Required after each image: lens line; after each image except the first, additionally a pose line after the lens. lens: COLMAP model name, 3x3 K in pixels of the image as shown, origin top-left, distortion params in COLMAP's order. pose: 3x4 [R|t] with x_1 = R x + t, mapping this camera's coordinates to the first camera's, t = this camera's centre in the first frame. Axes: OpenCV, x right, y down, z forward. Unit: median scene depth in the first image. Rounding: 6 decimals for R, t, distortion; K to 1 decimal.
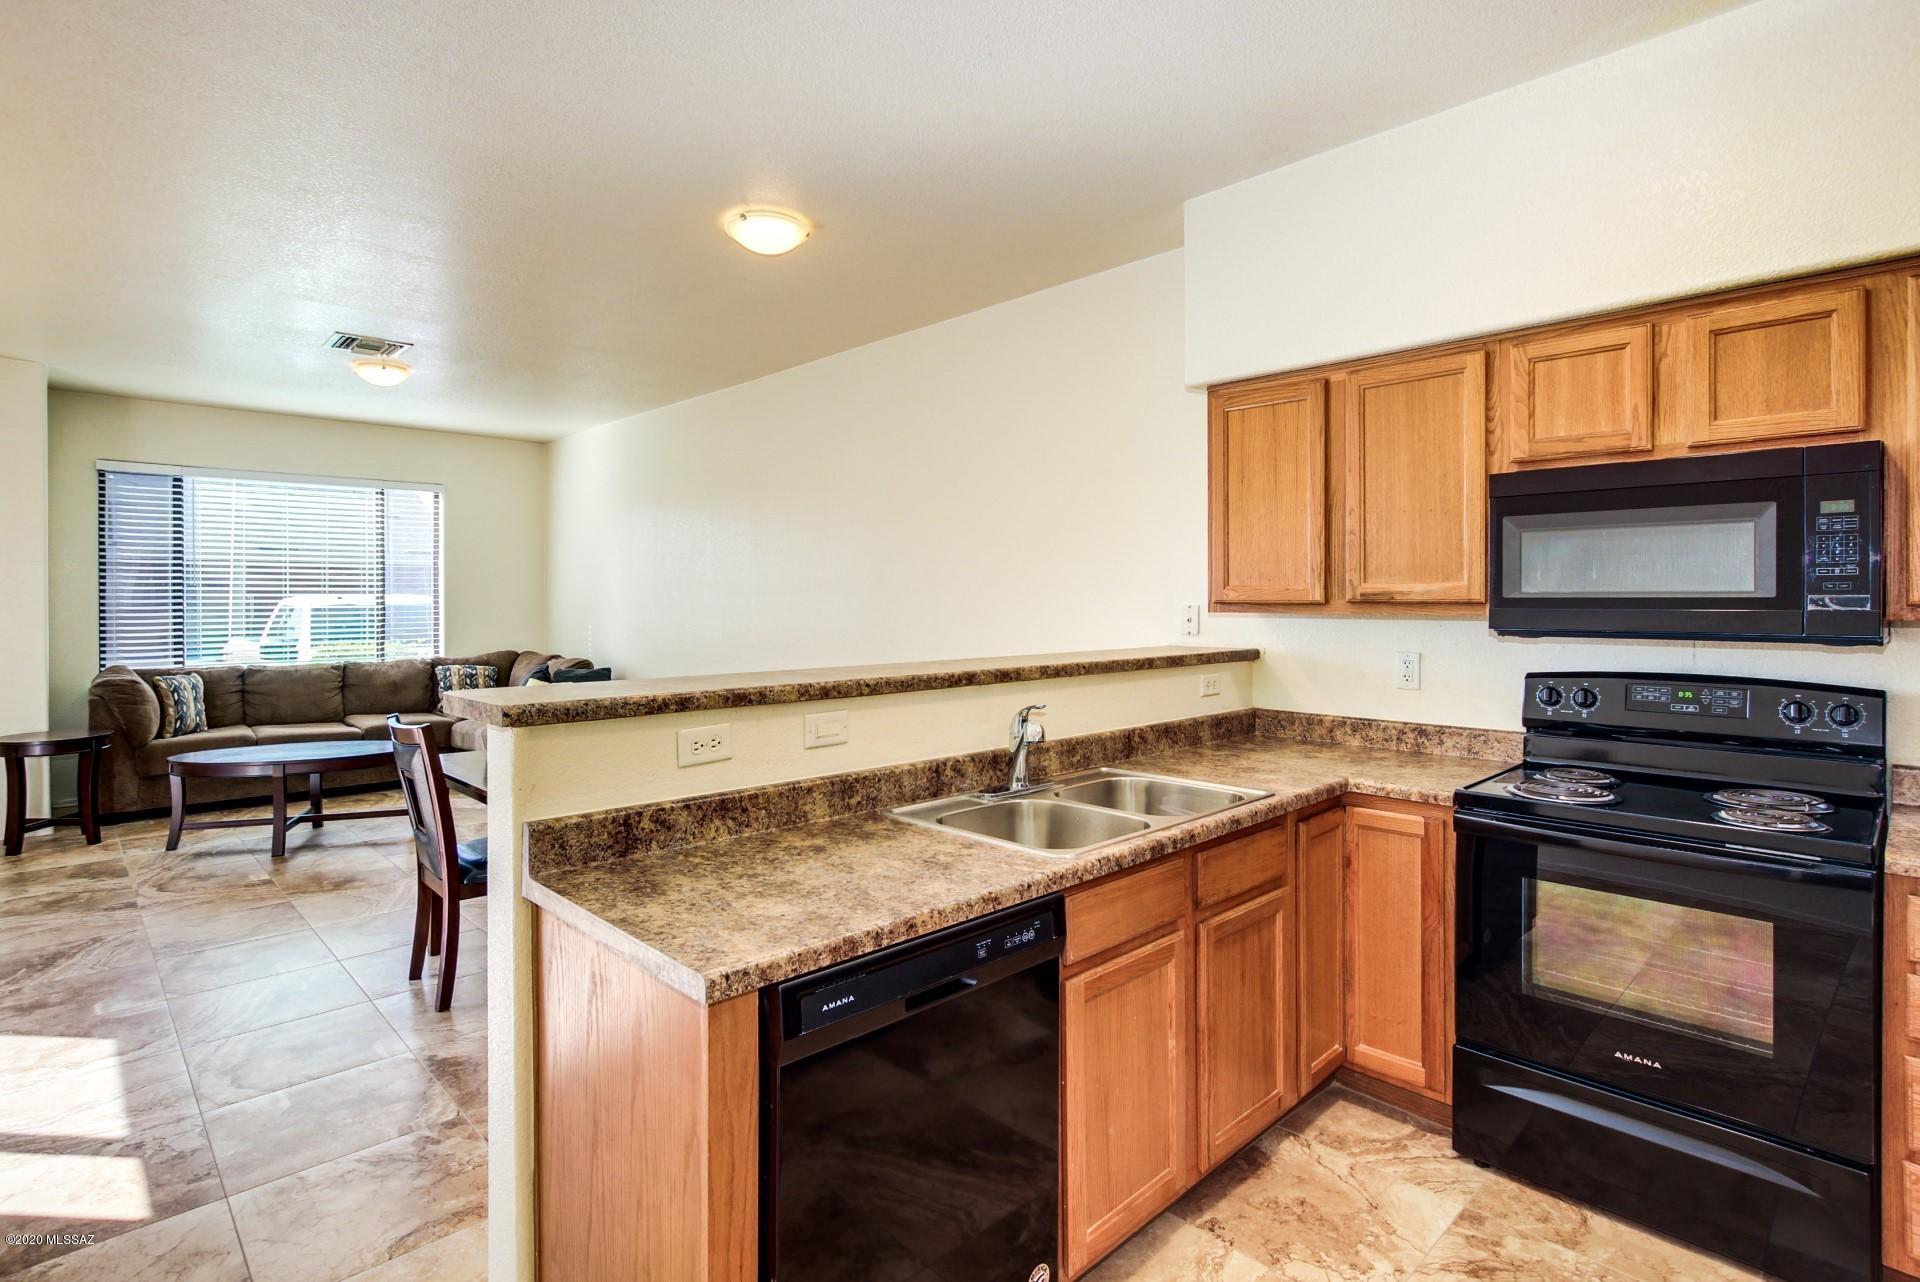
lens RADIAL K [[942.9, 0, 969.5], [0, 942.9, 603.5], [0, 0, 1]] dist [-0.007770, 0.000677]
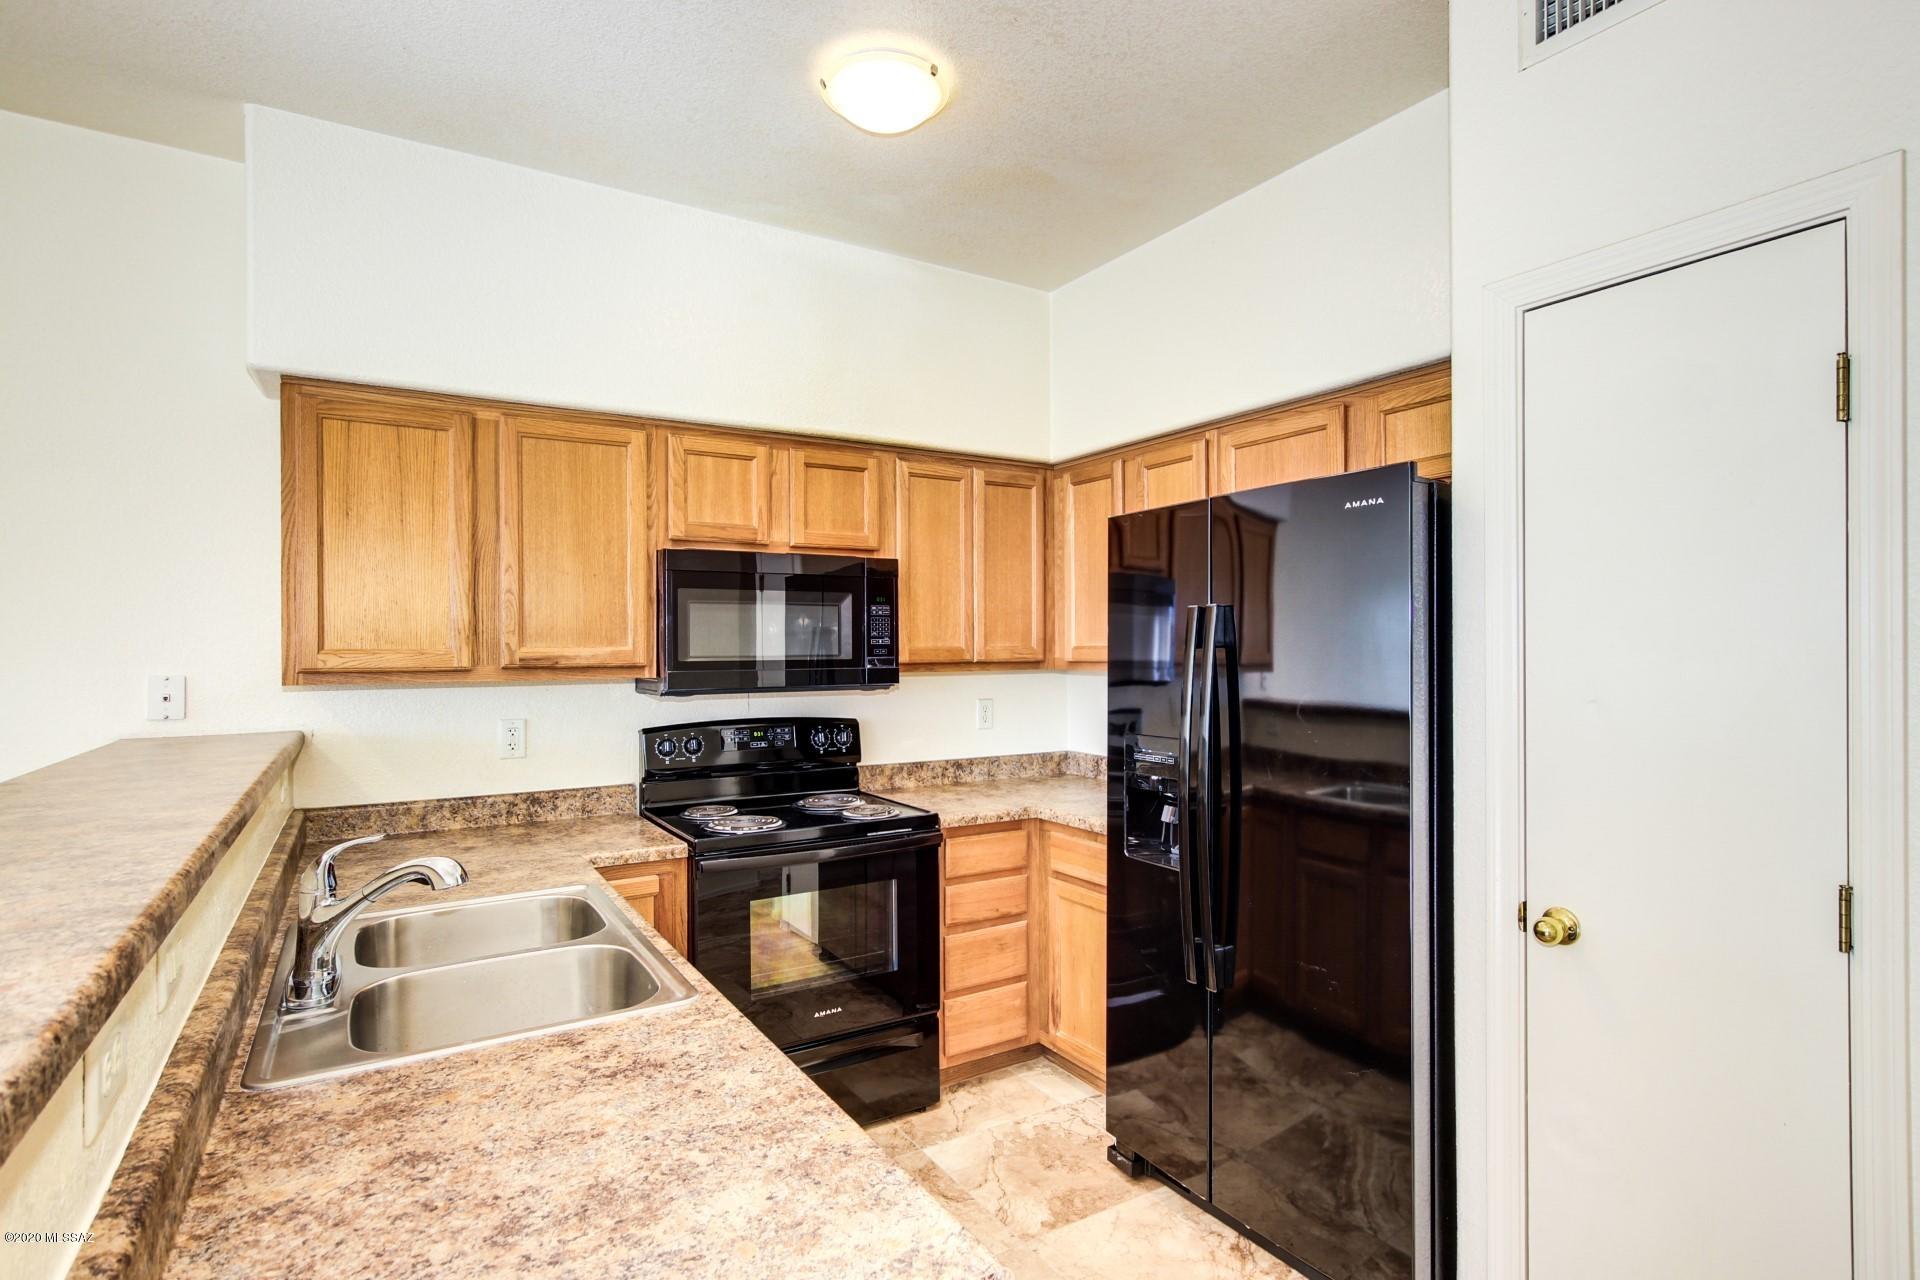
lens RADIAL K [[957.9, 0, 960.2], [0, 957.9, 649.2], [0, 0, 1]] dist [-0.009177, 0.000507]
pose [[0.219296, -0.002983, 0.975654, -0.471938], [0.010913, 0.999940, 0.000605, -0.018105], [-0.975597, 0.010514, 0.219316, 0.443084]]
